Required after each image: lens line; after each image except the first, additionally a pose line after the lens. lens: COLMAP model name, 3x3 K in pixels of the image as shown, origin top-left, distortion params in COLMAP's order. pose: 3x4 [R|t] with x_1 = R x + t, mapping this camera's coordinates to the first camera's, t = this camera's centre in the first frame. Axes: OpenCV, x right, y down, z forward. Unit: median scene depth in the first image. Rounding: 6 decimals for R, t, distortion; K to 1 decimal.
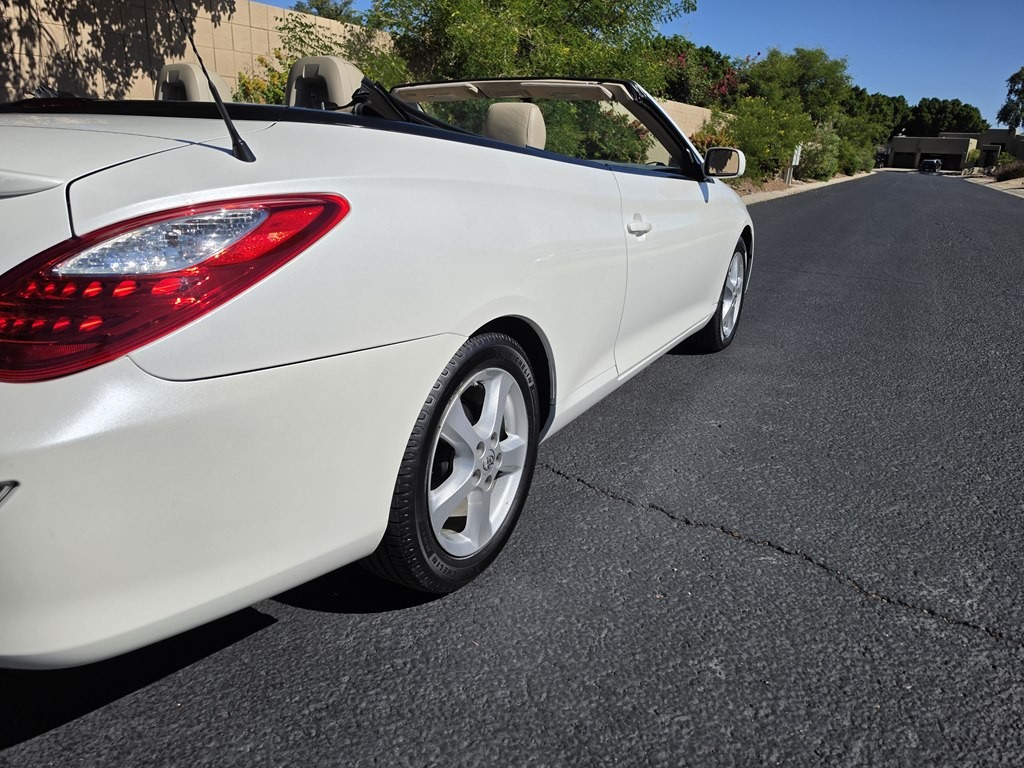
lens RADIAL K [[735.4, 0, 505.6], [0, 735.4, 376.6], [0, 0, 1]] dist [0.058717, -0.059034]
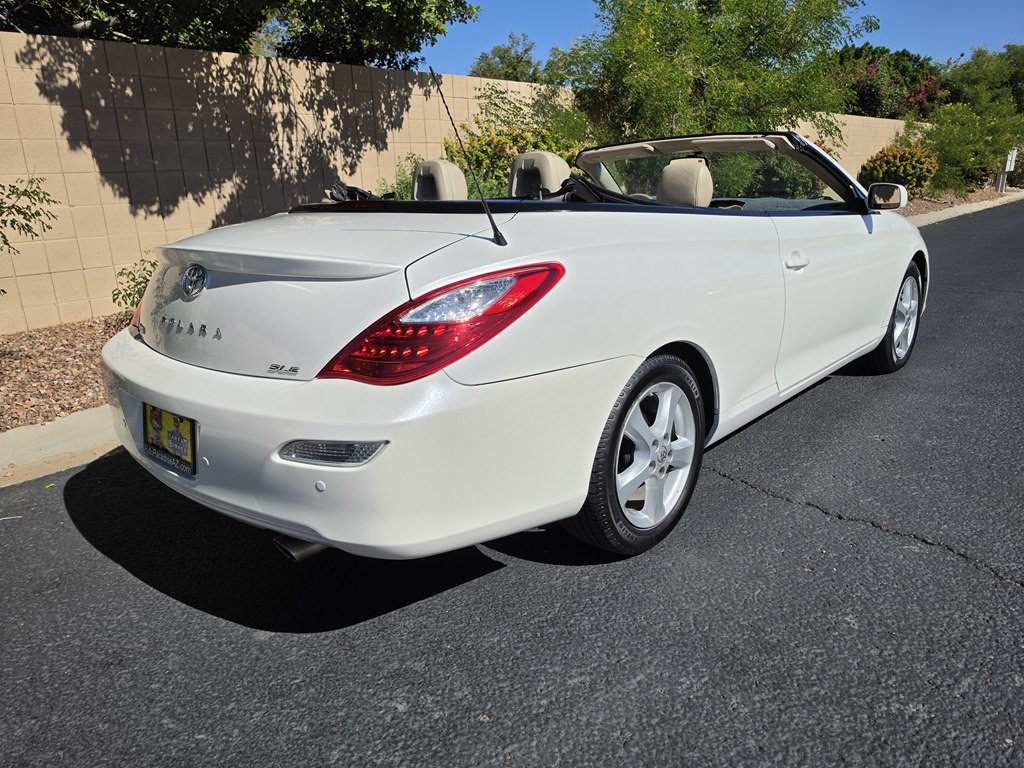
lens RADIAL K [[733.6, 0, 507.8], [0, 733.6, 388.1], [0, 0, 1]] dist [0.059533, -0.060653]
pose [[0.973345, -0.002818, -0.229328, 0.008182], [-0.002106, 0.999772, -0.021226, 0.023771], [0.229336, 0.021143, 0.973118, -0.288799]]
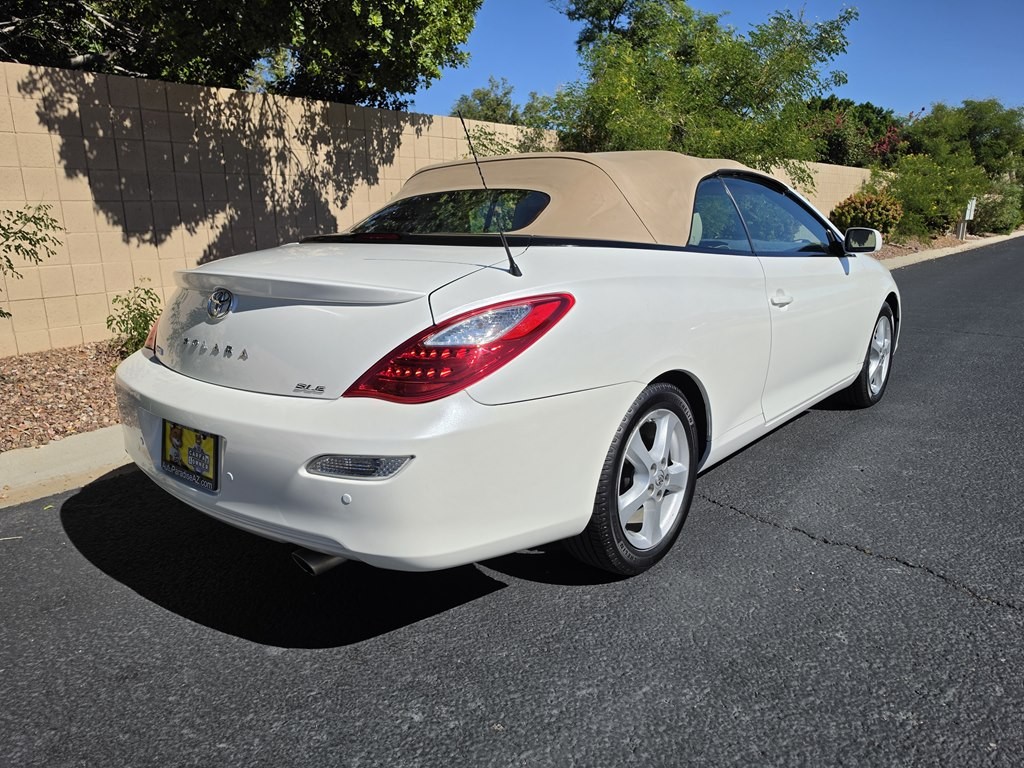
lens RADIAL K [[736.0, 0, 509.3], [0, 736.0, 387.7], [0, 0, 1]] dist [0.057646, -0.060055]
pose [[0.981324, -0.000971, -0.192360, -0.031224], [-0.012842, 0.997426, -0.070548, 0.044113], [0.191933, 0.071701, 0.978785, -0.352368]]
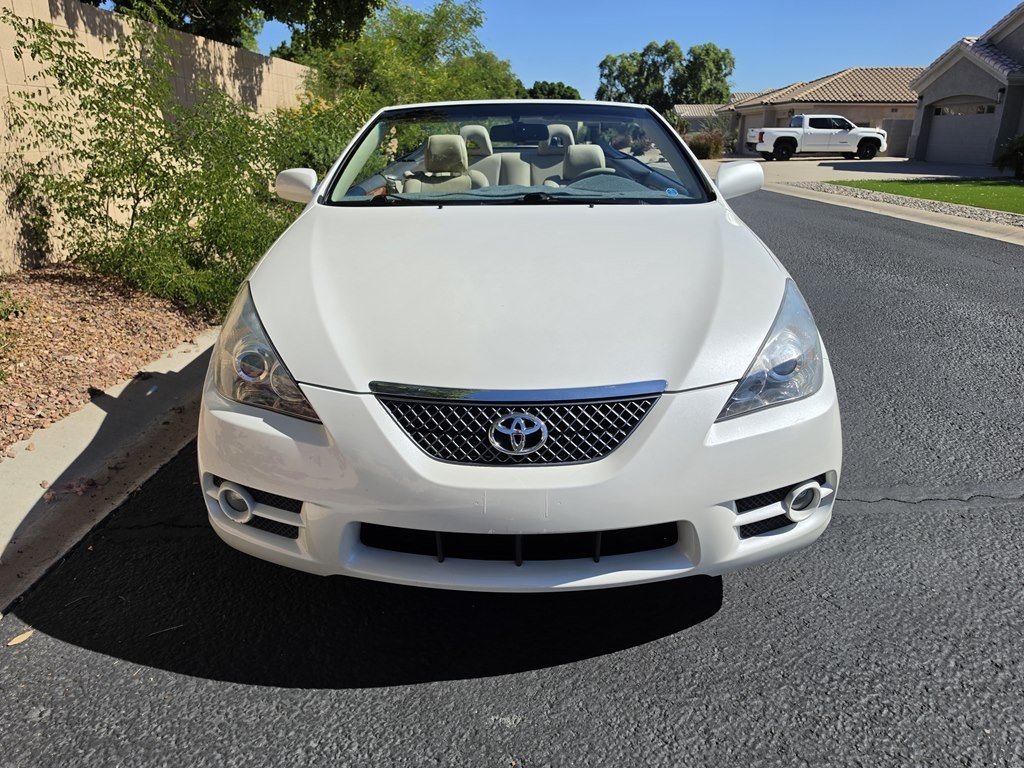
lens RADIAL K [[737.4, 0, 526.3], [0, 737.4, 382.4], [0, 0, 1]] dist [0.051693, -0.057100]
pose [[0.886142, -0.182981, 0.425759, -2.140456], [0.170834, 0.983025, 0.066920, 0.471737], [-0.430776, 0.013433, 0.902359, -1.996574]]
